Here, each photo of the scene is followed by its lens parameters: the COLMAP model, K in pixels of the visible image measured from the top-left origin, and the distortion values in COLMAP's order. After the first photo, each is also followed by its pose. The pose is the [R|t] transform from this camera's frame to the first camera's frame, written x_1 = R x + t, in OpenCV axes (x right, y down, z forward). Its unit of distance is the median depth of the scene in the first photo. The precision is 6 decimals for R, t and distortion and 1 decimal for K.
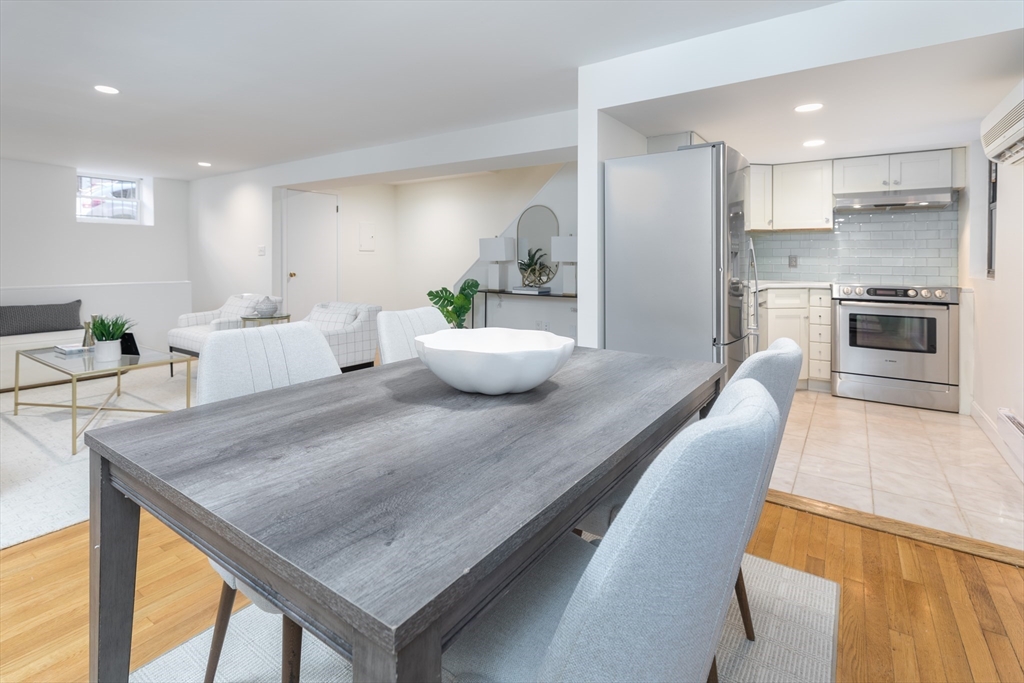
lens RADIAL K [[485.5, 0, 495.2], [0, 485.5, 260.2], [0, 0, 1]] dist [0.005556, 0.000166]
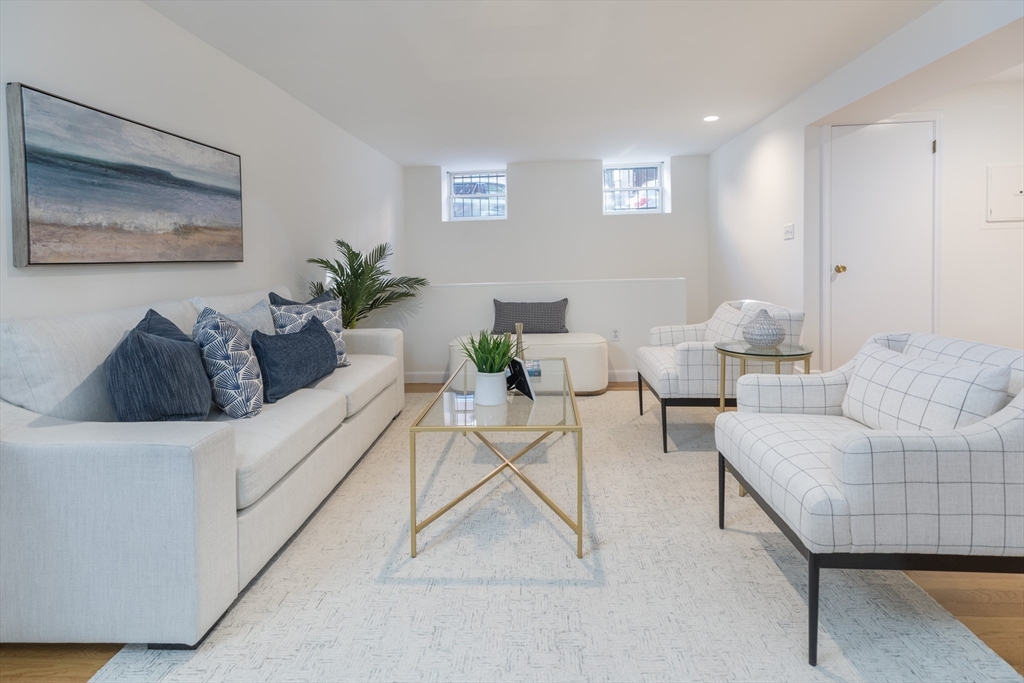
lens RADIAL K [[504.6, 0, 513.9], [0, 504.6, 267.0], [0, 0, 1]] dist [0.004162, 0.000404]
pose [[0.527490, -0.007421, -0.849529, -0.130808], [0.026968, 0.999604, 0.008013, 0.015179], [0.849133, -0.027137, 0.527481, 0.417344]]
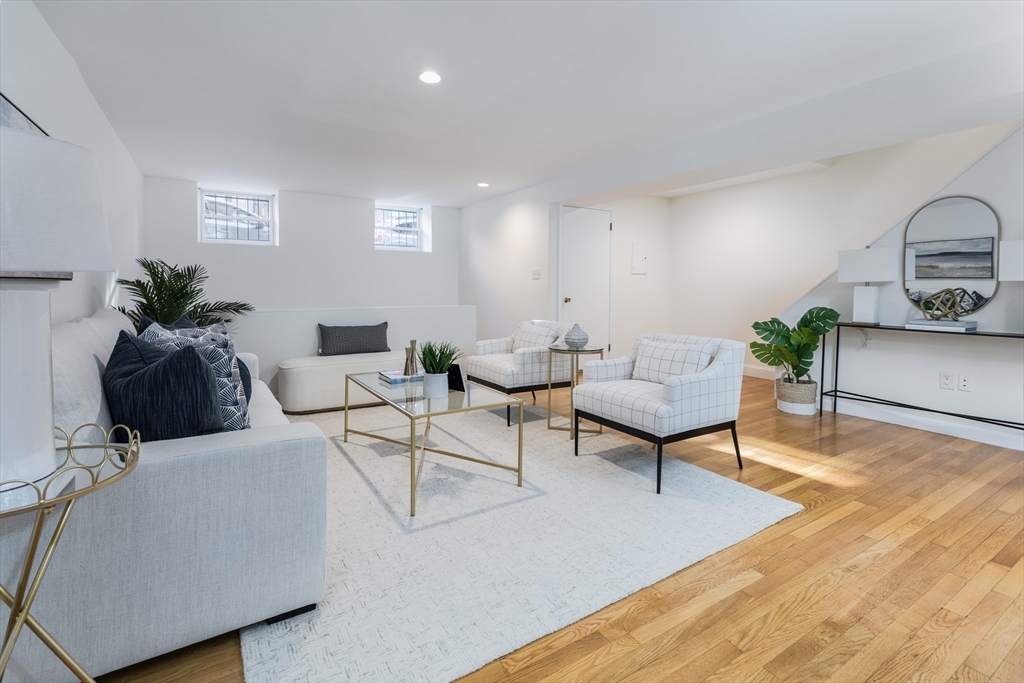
lens RADIAL K [[473.2, 0, 515.7], [0, 473.2, 293.1], [0, 0, 1]] dist [0.001315, 0.000123]
pose [[0.926215, 0.003345, -0.376981, -0.219991], [-0.000811, 0.999976, 0.006879, 0.014049], [0.376995, -0.006065, 0.926195, 0.182919]]
